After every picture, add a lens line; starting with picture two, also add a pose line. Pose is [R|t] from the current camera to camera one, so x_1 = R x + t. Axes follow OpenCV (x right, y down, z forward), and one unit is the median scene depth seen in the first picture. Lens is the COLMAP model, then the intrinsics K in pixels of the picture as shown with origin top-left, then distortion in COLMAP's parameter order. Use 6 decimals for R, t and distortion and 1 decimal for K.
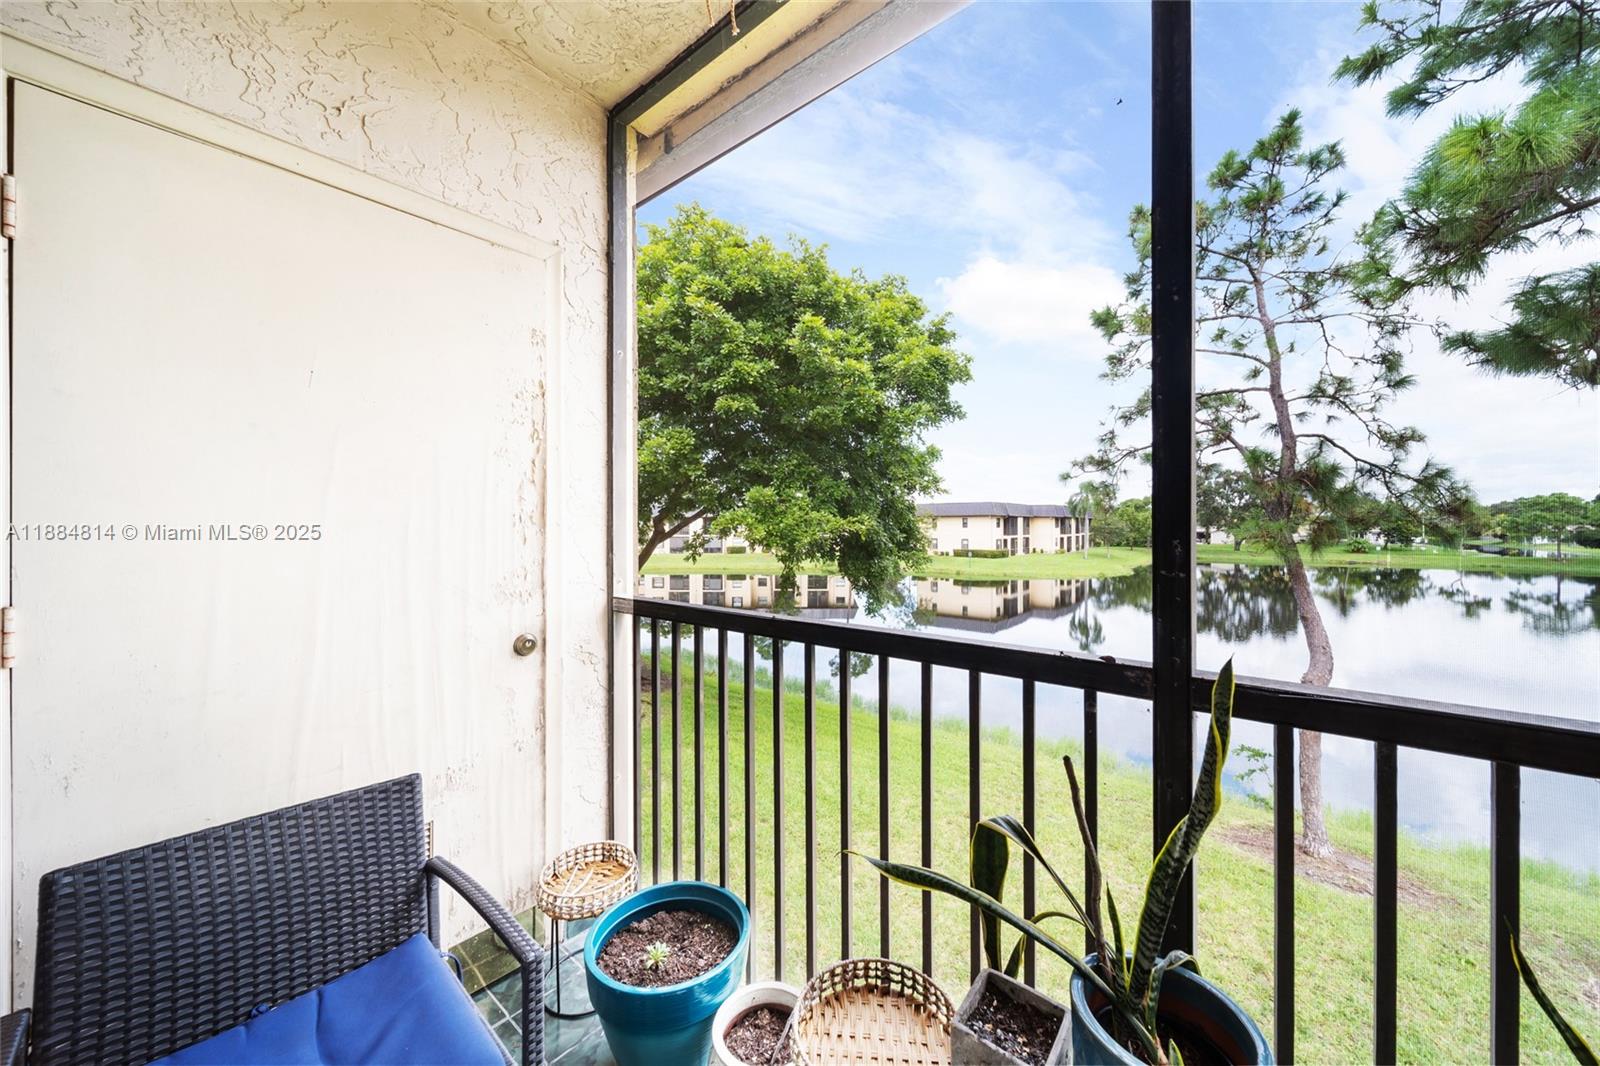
lens RADIAL K [[558.5, 0, 809.5], [0, 558.5, 527.0], [0, 0, 1]] dist [0.001856, -0.001877]
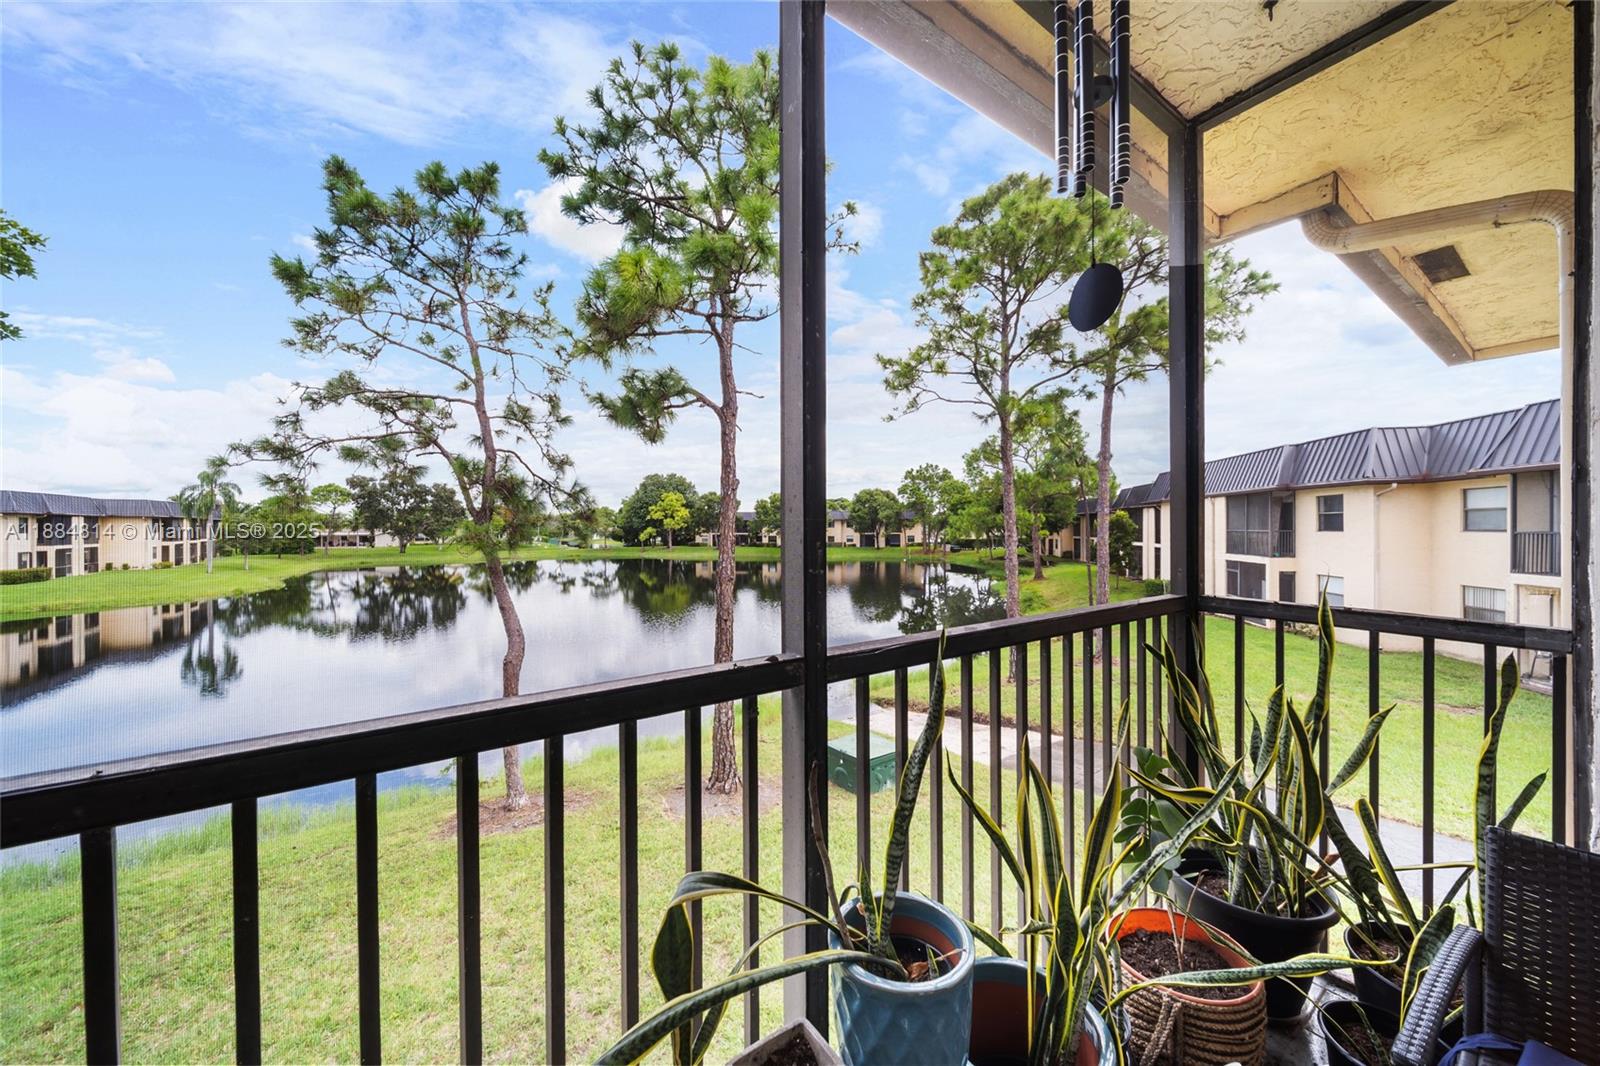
lens RADIAL K [[558.5, 0, 809.5], [0, 558.5, 527.0], [0, 0, 1]] dist [0.001856, -0.001877]
pose [[0.278298, -0.001587, 0.960493, -0.043338], [0.006313, 0.999980, -0.000177, -0.000789], [-0.960474, 0.006112, 0.278303, 0.064937]]
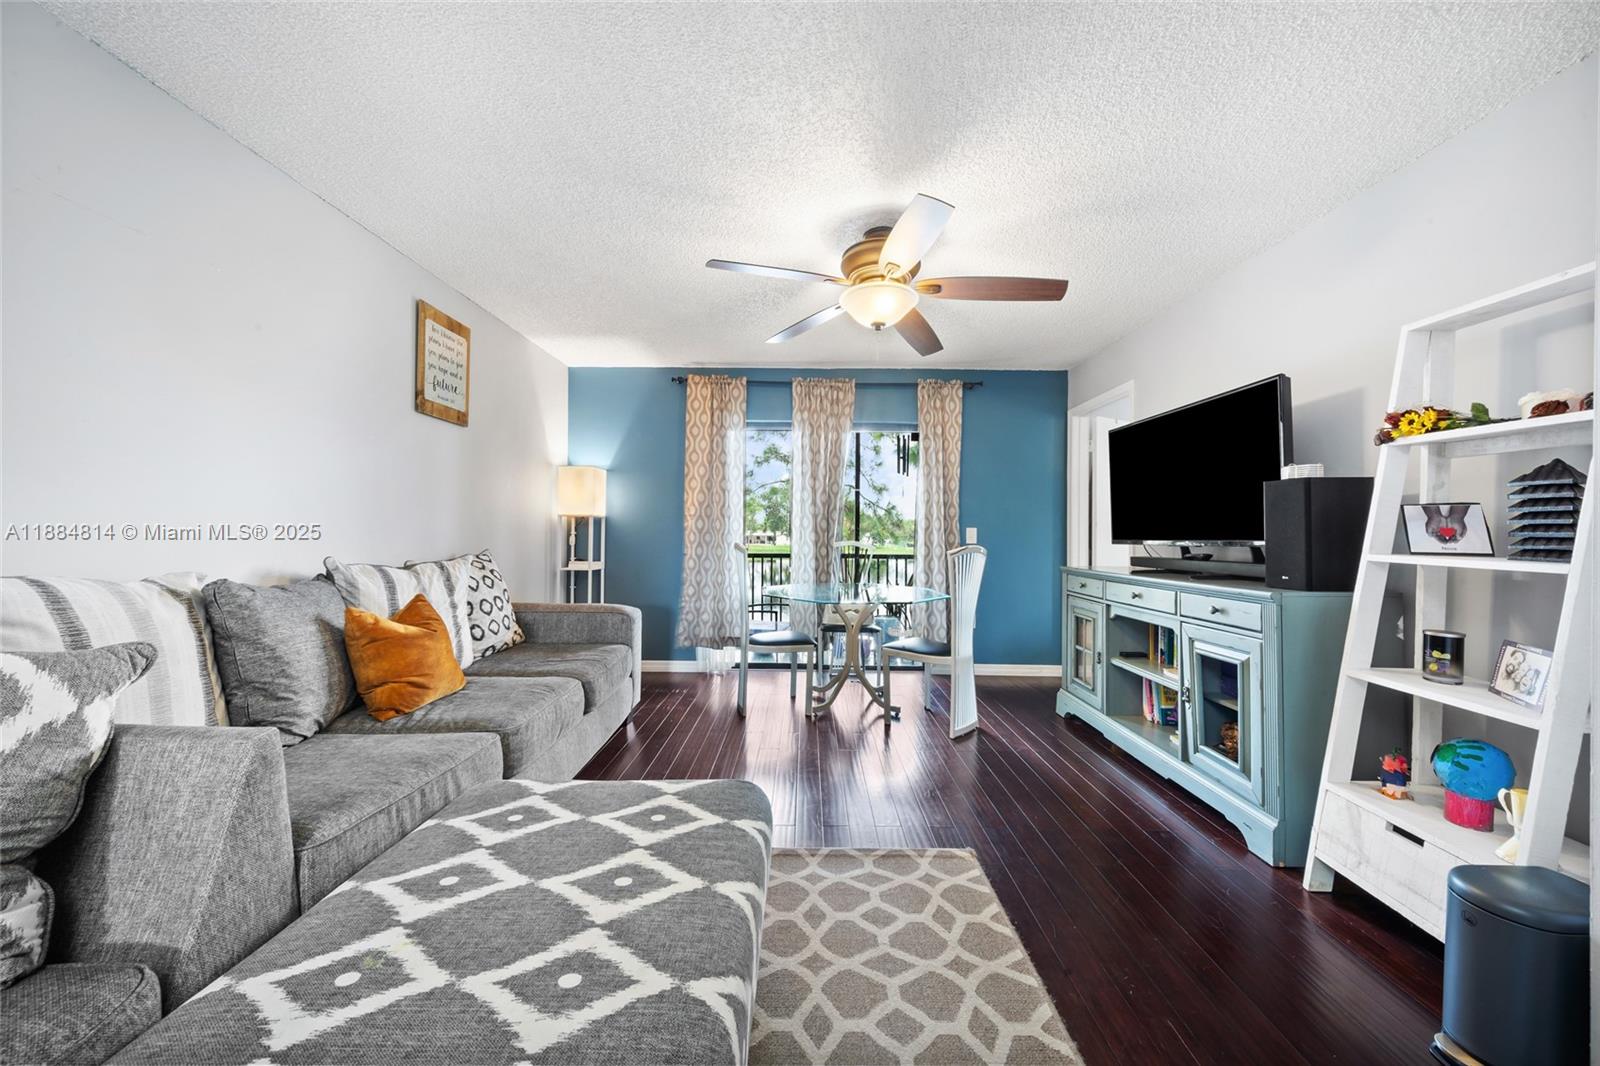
lens RADIAL K [[558.5, 0, 809.5], [0, 558.5, 527.0], [0, 0, 1]] dist [0.001856, -0.001877]
pose [[0.771843, 0.010021, 0.635734, -0.411898], [-0.006005, 0.999946, -0.008471, -0.002817], [-0.635784, 0.002721, 0.771862, -0.388273]]
